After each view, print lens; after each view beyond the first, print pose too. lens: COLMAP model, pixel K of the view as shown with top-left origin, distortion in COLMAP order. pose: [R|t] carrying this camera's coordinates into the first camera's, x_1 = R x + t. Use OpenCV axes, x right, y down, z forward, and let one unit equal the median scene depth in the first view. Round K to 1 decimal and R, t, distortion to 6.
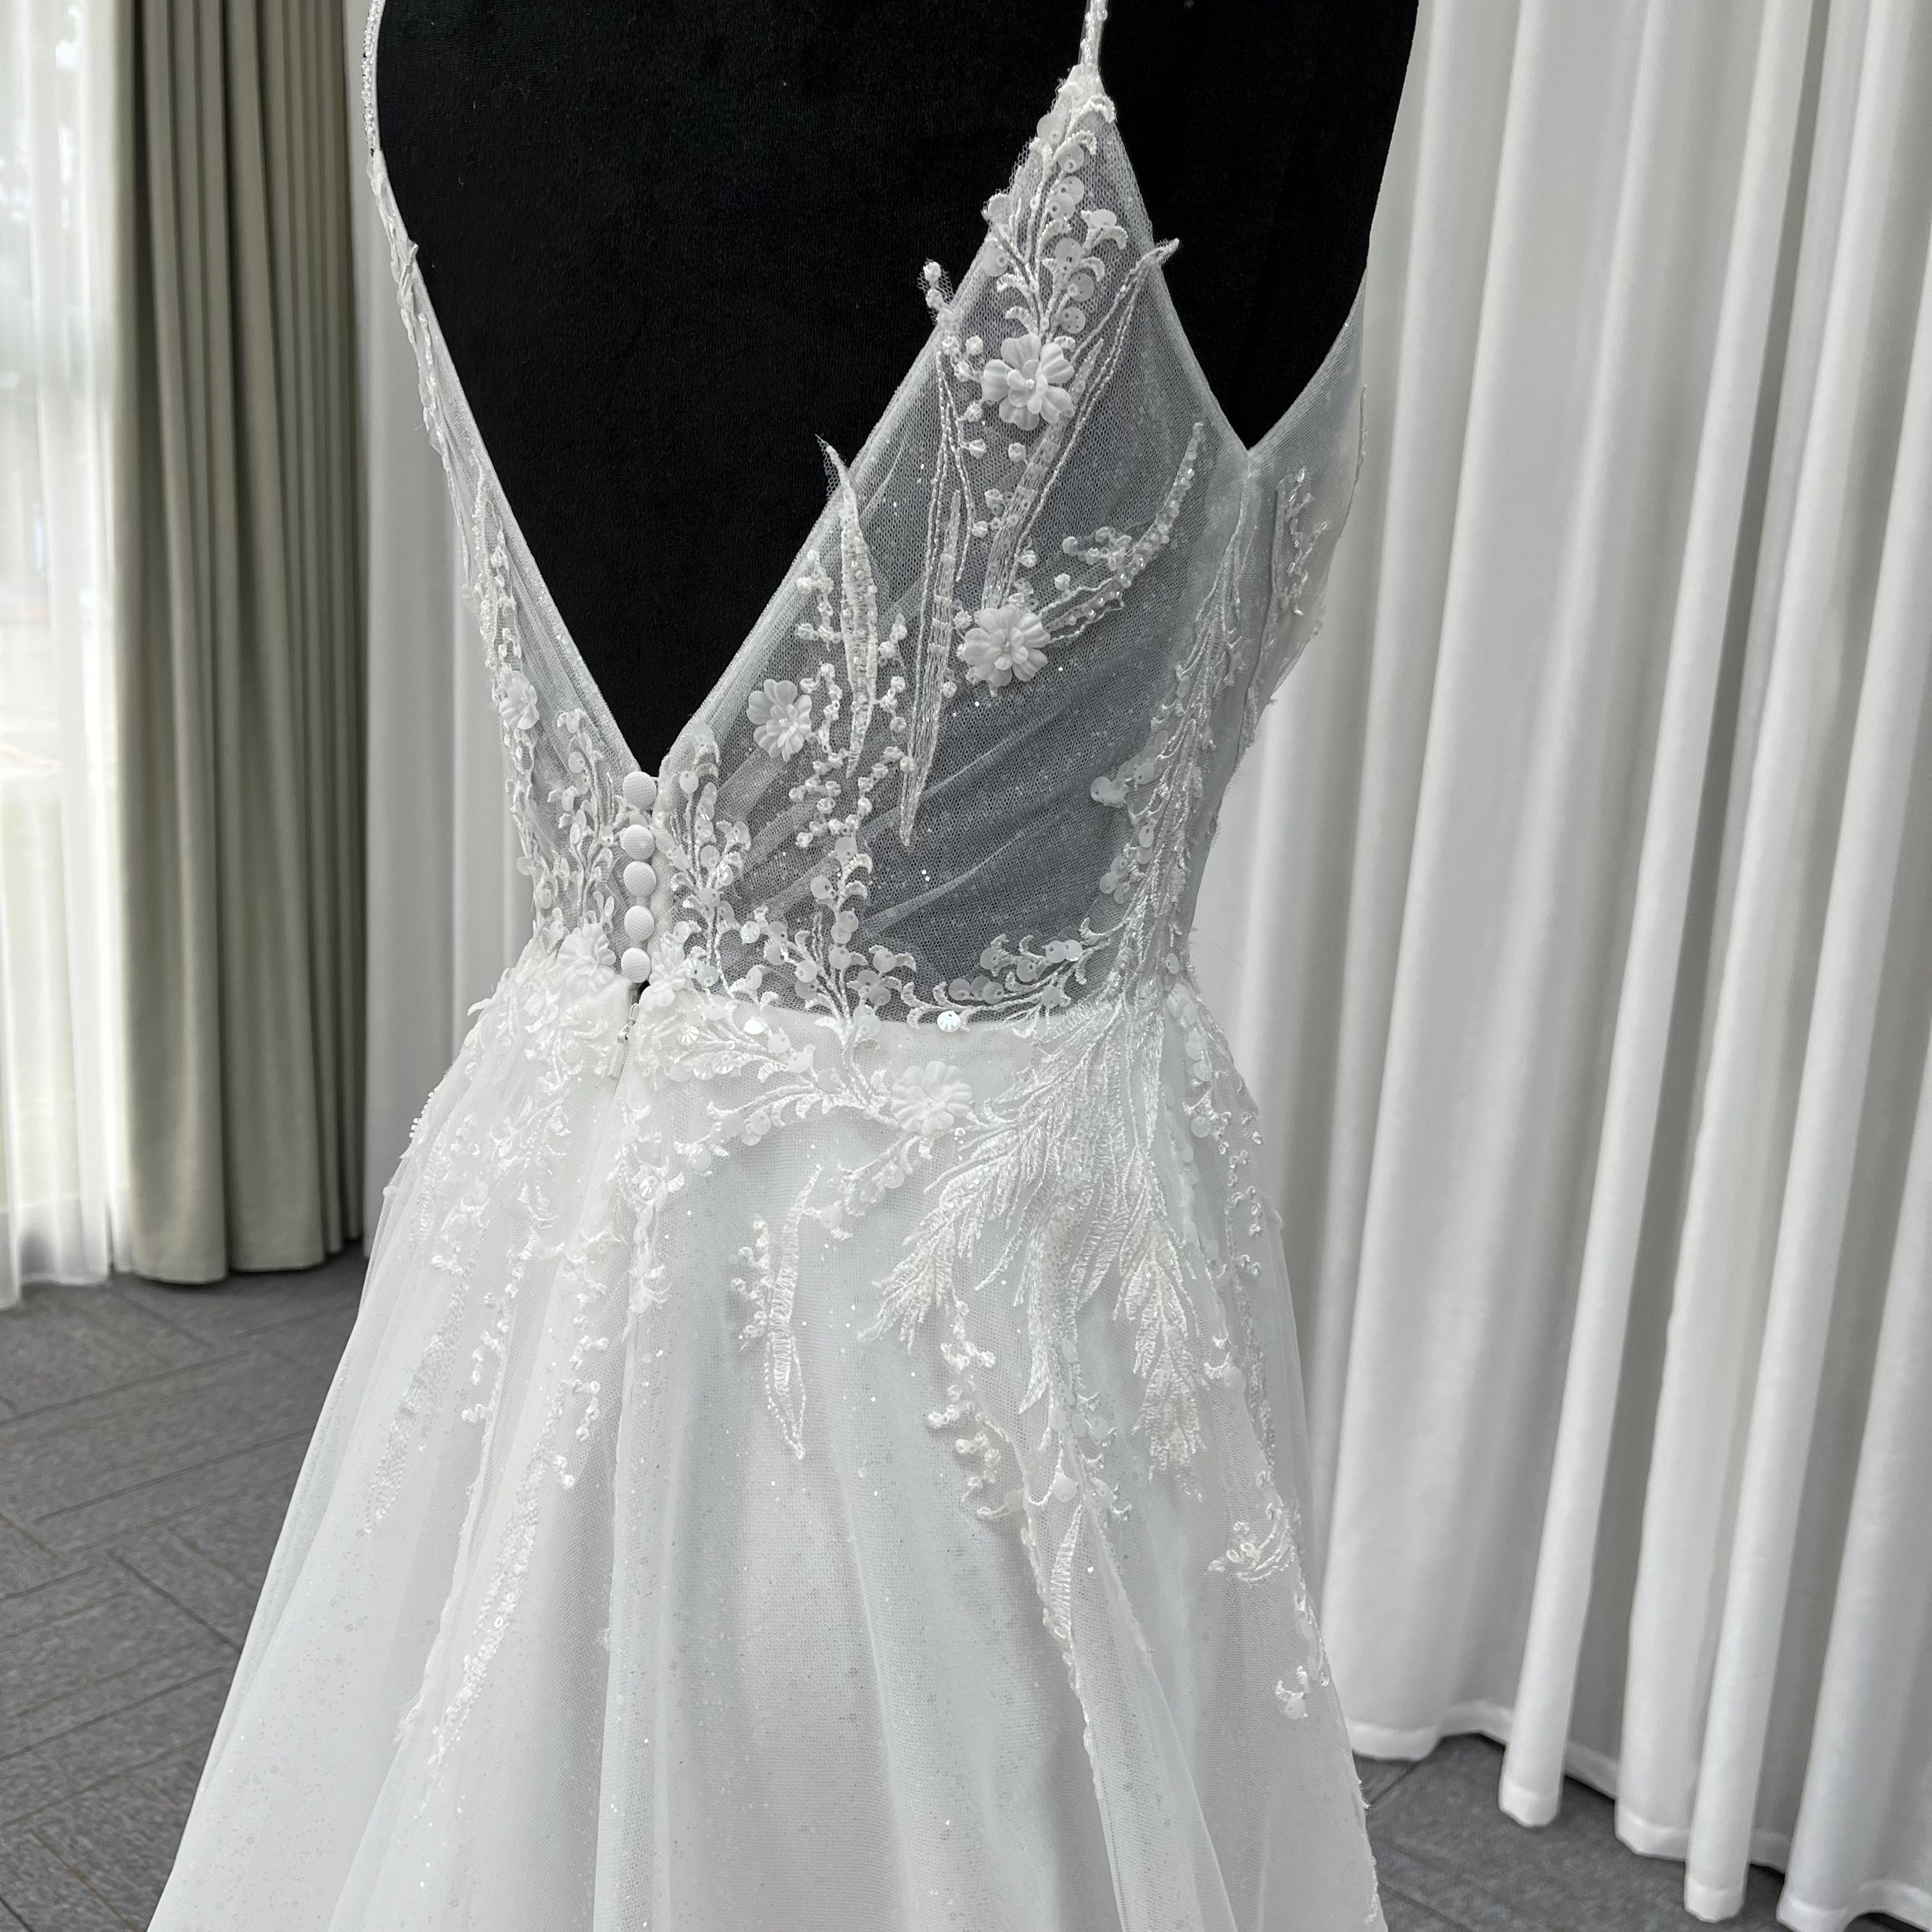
lens RADIAL K [[1890.1, 0, 969.8], [0, 1890.1, 972.6], [0, 0, 1]] dist [0.038930, 0.000000]
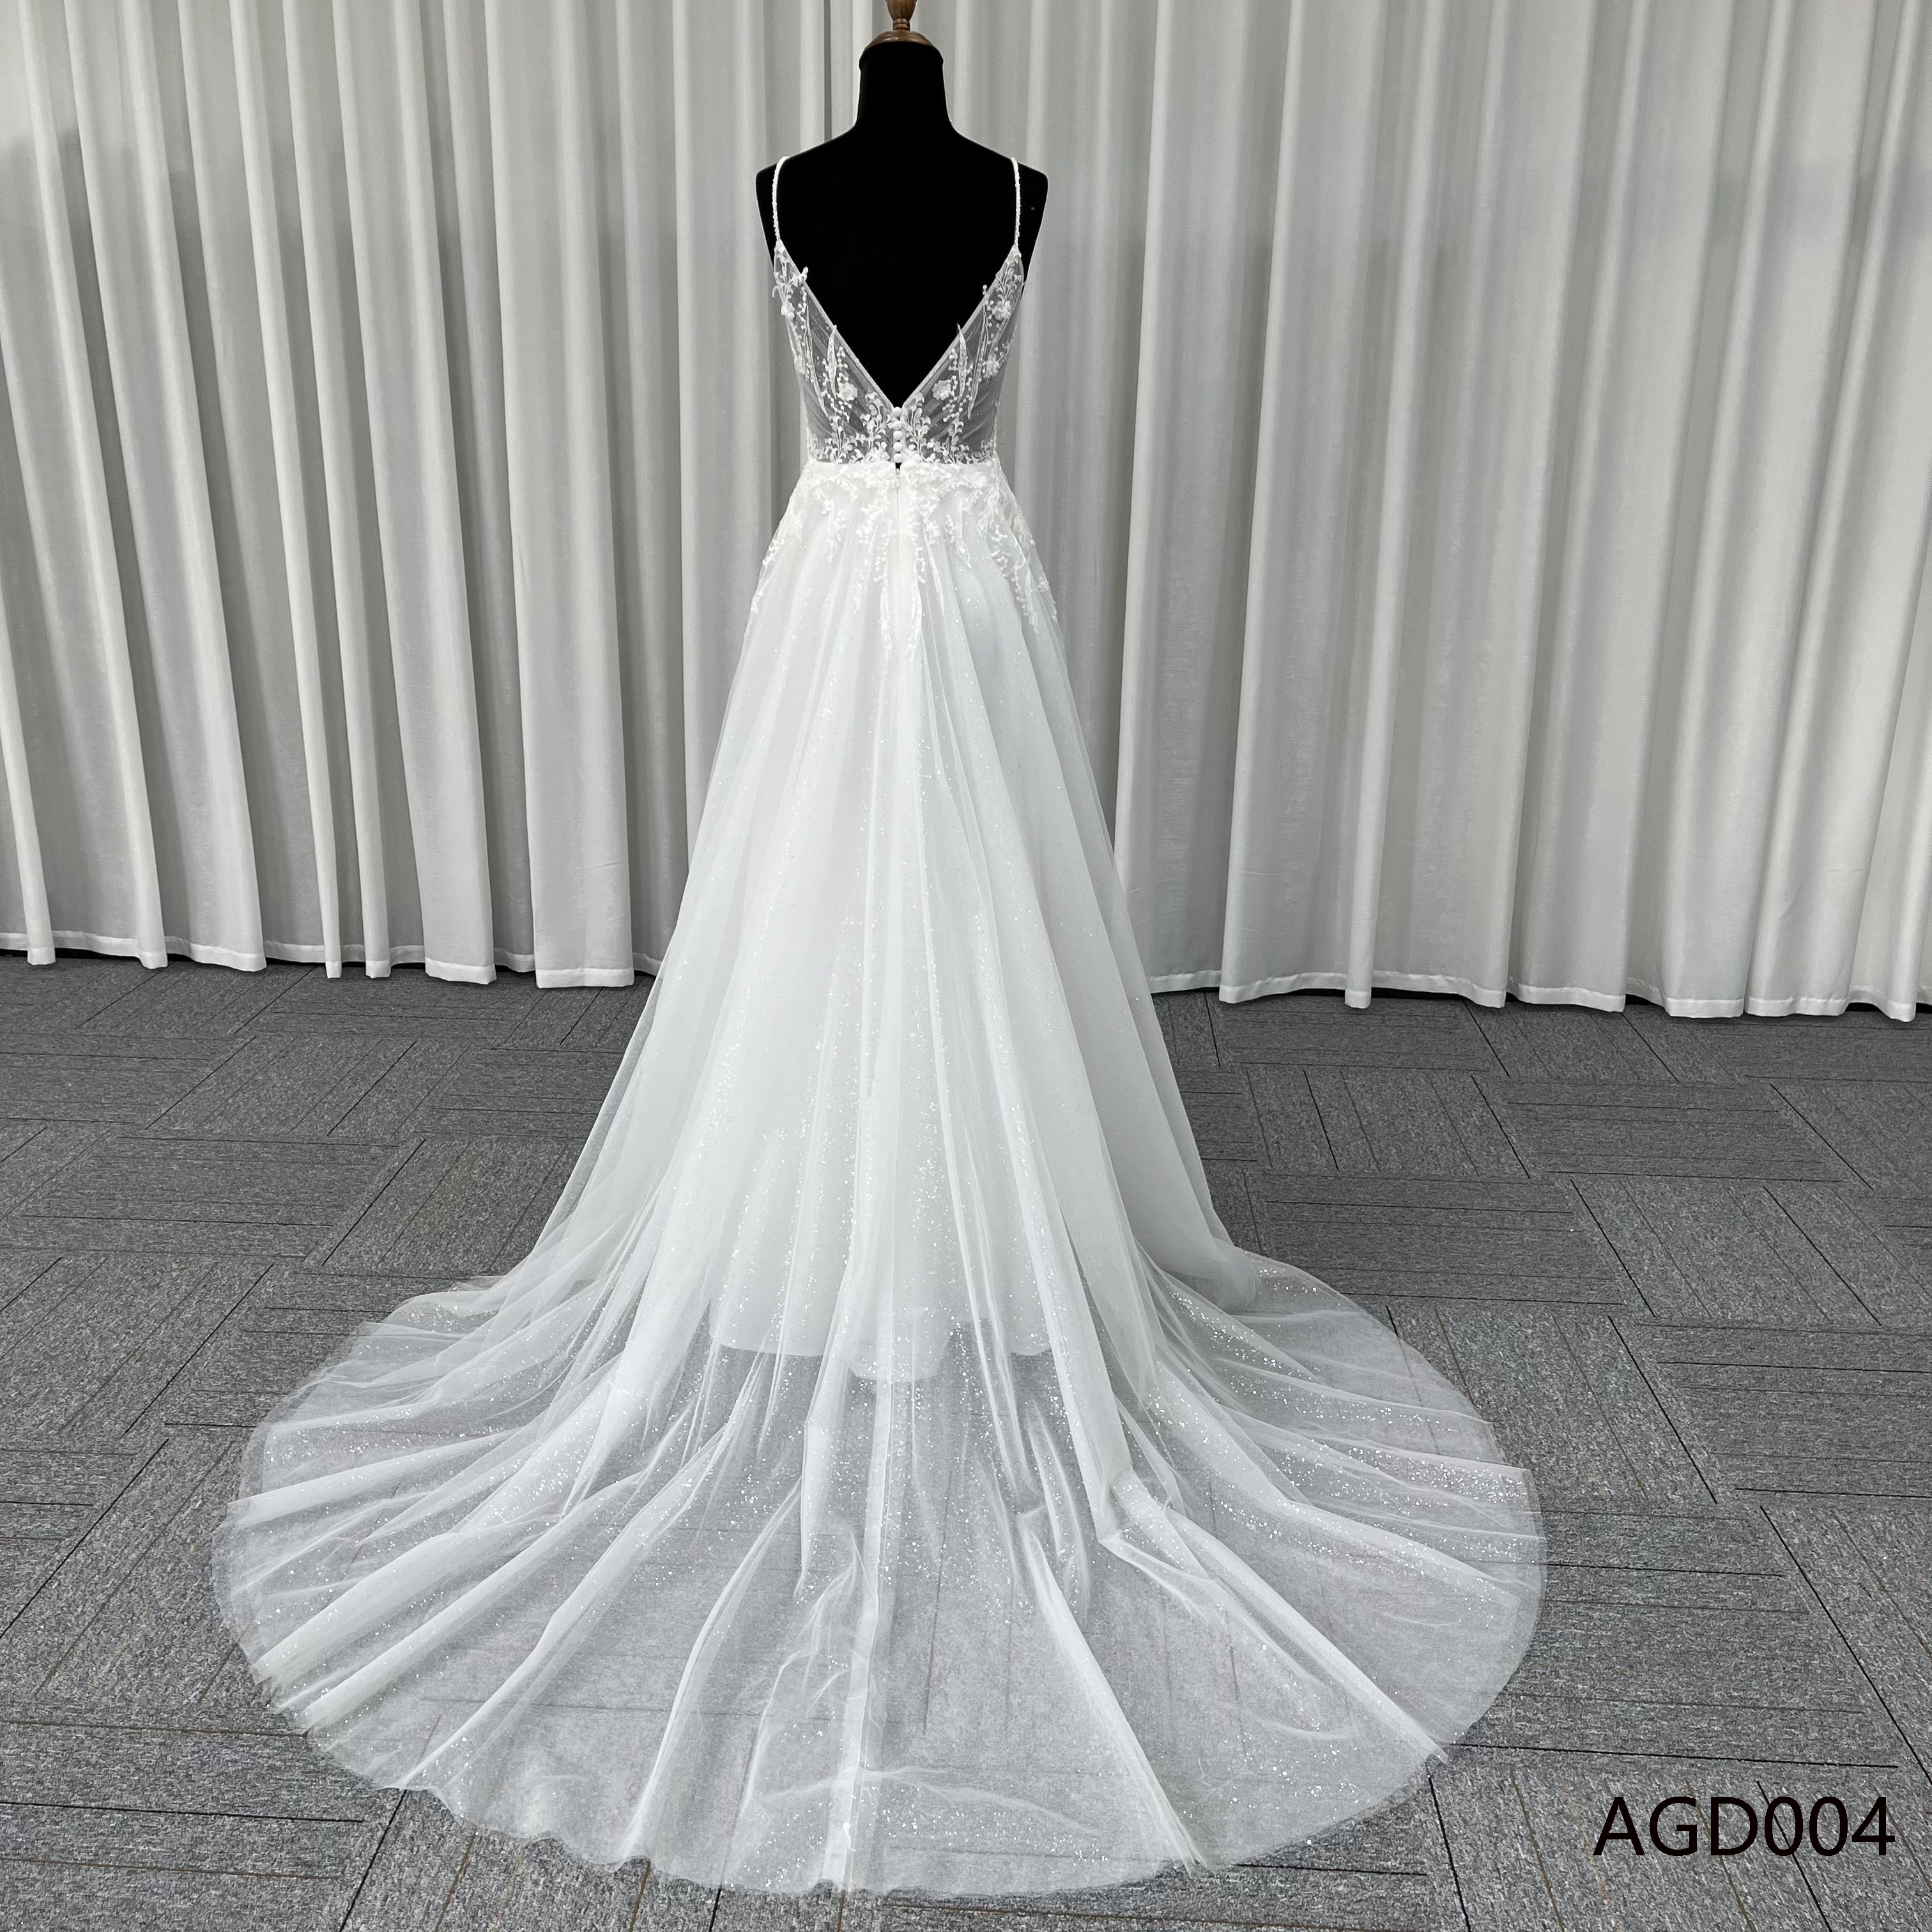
lens RADIAL K [[1890.1, 0, 947.9], [0, 1890.1, 974.5], [0, 0, 1]] dist [0.038930, 0.000000]
pose [[0.780669, -0.225507, 0.582841, -2.986920], [0.155350, 0.973377, 0.168531, 0.445481], [-0.605329, -0.041023, 0.794918, -2.550250]]
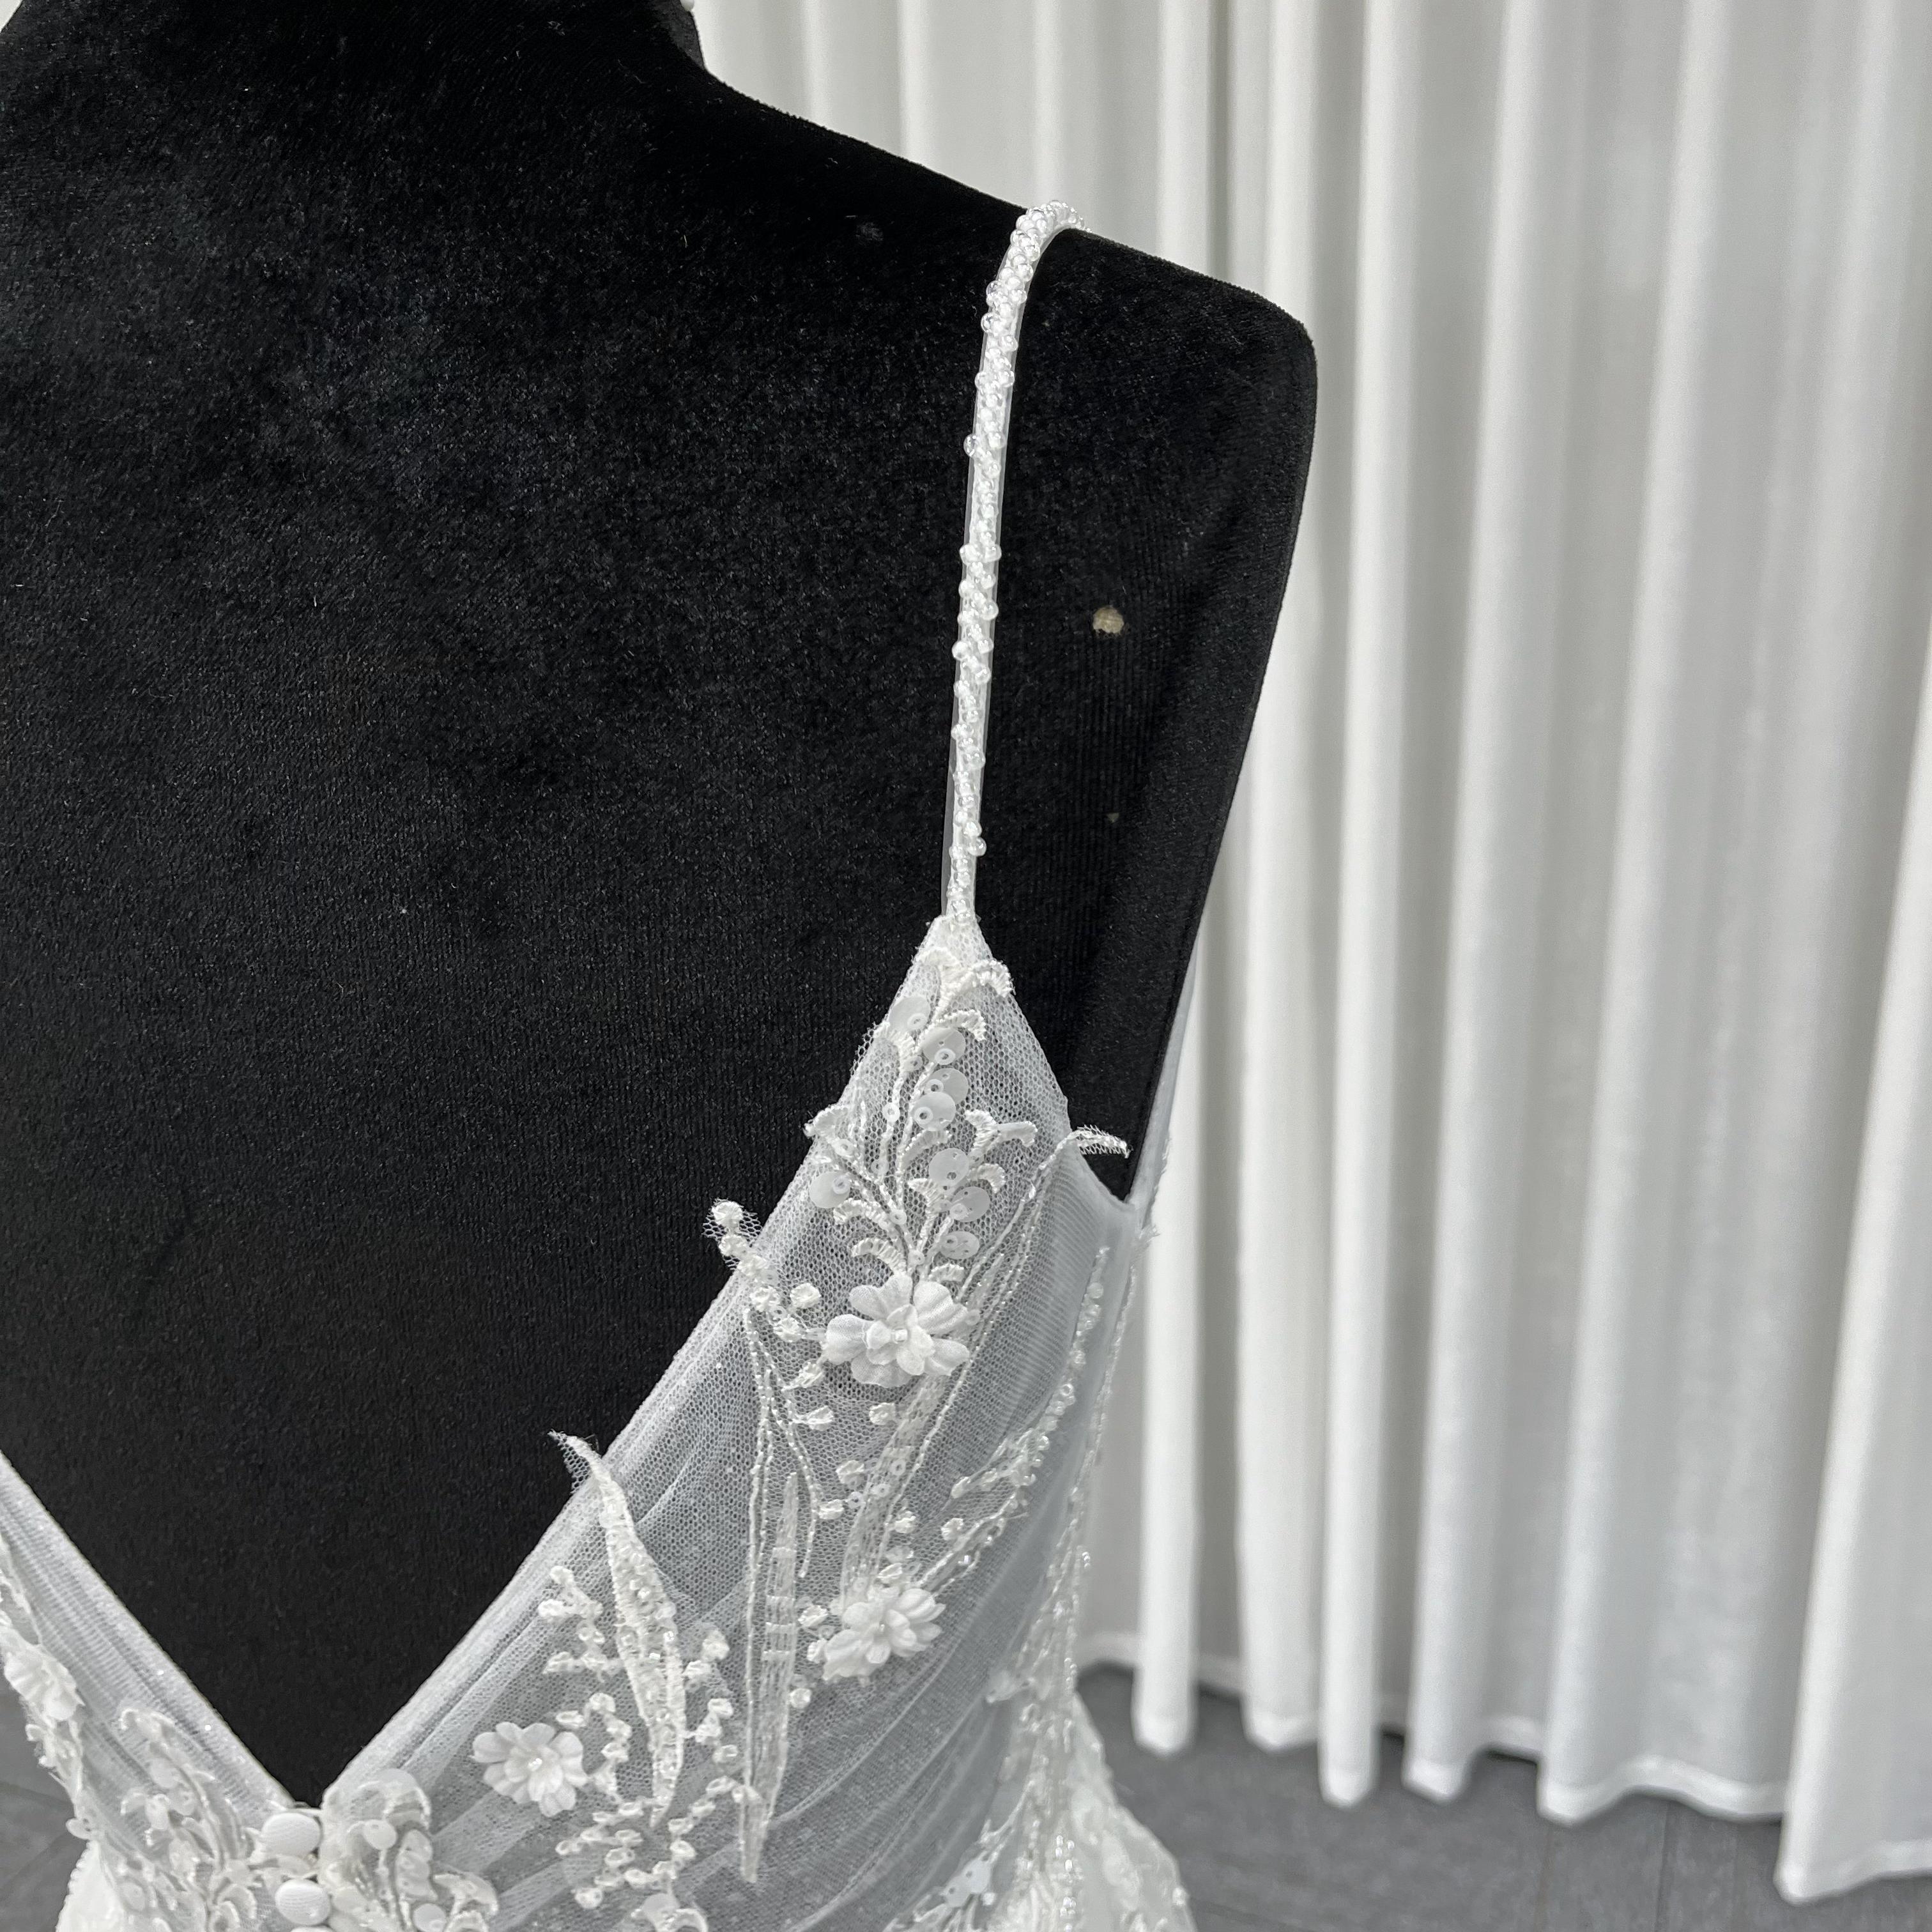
lens RADIAL K [[1890.1, 0, 956.1], [0, 1890.1, 975.2], [0, 0, 1]] dist [0.038930, 0.000000]
pose [[0.945163, -0.179586, 0.272791, -0.095557], [0.148091, 0.980108, 0.132125, -0.479775], [-0.291093, -0.084482, 0.952957, 0.378296]]
